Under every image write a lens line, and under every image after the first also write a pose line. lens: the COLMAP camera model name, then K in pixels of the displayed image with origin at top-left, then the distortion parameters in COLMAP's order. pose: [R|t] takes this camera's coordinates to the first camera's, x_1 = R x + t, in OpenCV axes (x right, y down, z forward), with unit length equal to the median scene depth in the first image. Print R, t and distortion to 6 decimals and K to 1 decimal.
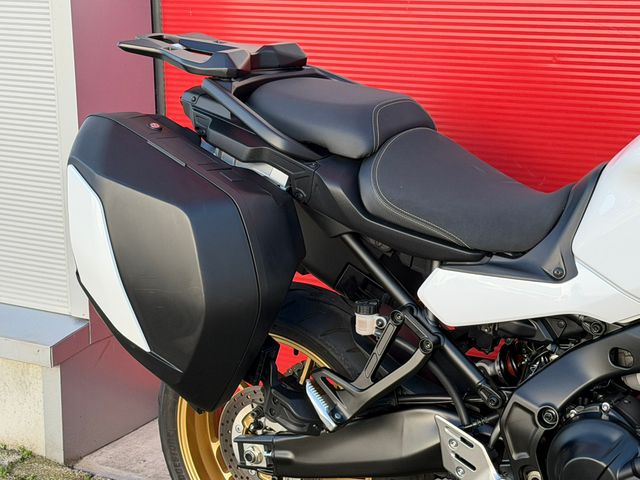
lens RADIAL K [[1369.5, 0, 316.2], [0, 1369.5, 242.2], [0, 0, 1]] dist [0.145793, 0.000000]
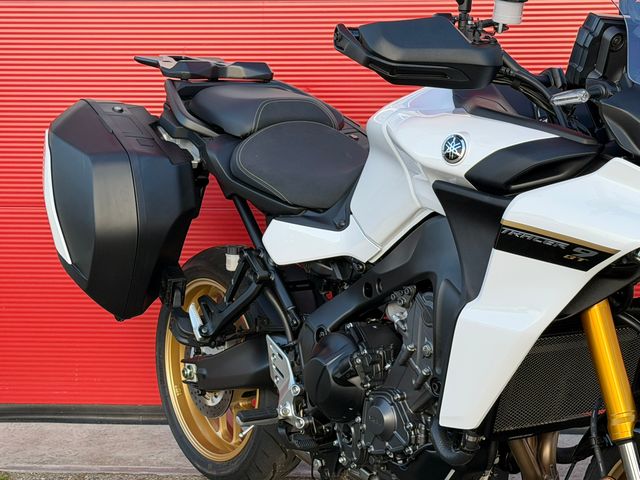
lens RADIAL K [[1337.5, 0, 321.3], [0, 1337.5, 242.4], [0, 0, 1]] dist [0.153842, 0.000000]
pose [[0.922695, 0.074240, -0.378314, 0.609536], [-0.110340, 0.991088, -0.074627, 0.129837], [0.369403, 0.110601, 0.922664, -0.147502]]
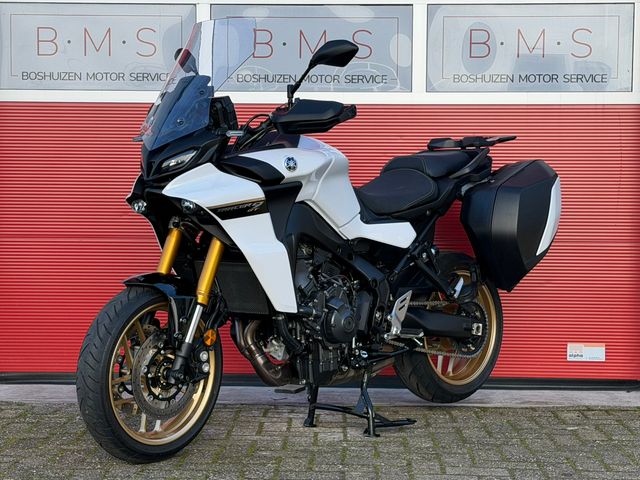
lens RADIAL K [[1337.5, 0, 319.3], [0, 1337.5, 241.1], [0, 0, 1]] dist [0.153842, 0.000000]
pose [[0.939689, 0.041121, -0.339551, 1.000981], [-0.110616, 0.975932, -0.187937, 0.434846], [0.323650, 0.214162, 0.921621, -0.916996]]
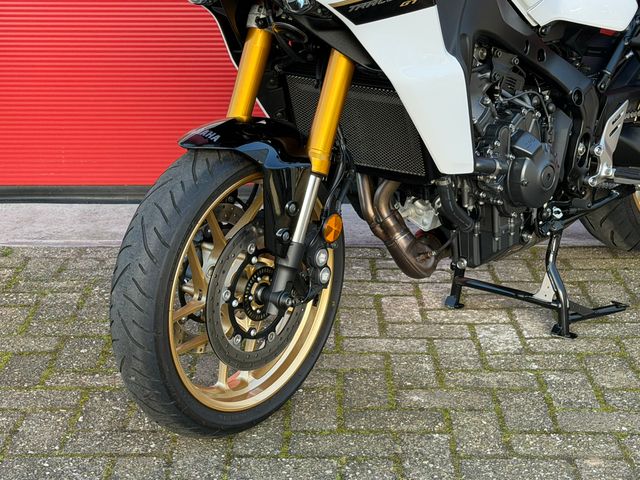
lens RADIAL K [[1337.5, 0, 308.5], [0, 1337.5, 243.5], [0, 0, 1]] dist [0.153842, 0.000000]
pose [[0.945310, 0.107337, -0.308008, 0.541346], [-0.092448, 0.993749, 0.062576, 0.177908], [0.312799, -0.030679, 0.949324, -0.239915]]
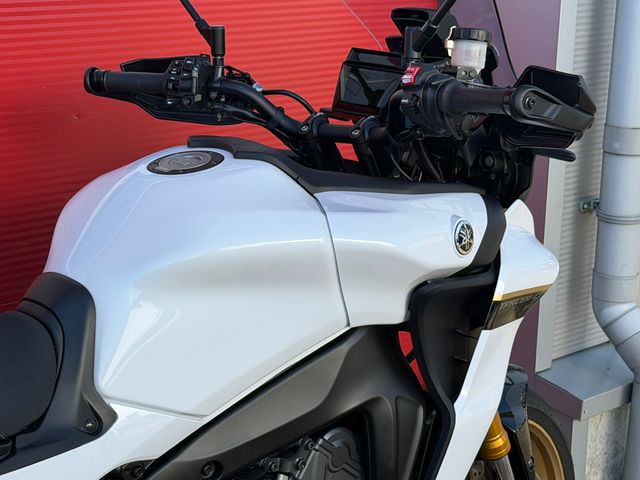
lens RADIAL K [[1369.5, 0, 322.1], [0, 1369.5, 237.6], [0, 0, 1]] dist [0.145793, 0.000000]
pose [[0.283171, -0.230493, 0.930960, -0.476311], [0.208310, 0.962299, 0.174891, -0.184810], [-0.936174, 0.144404, 0.320509, 0.590461]]
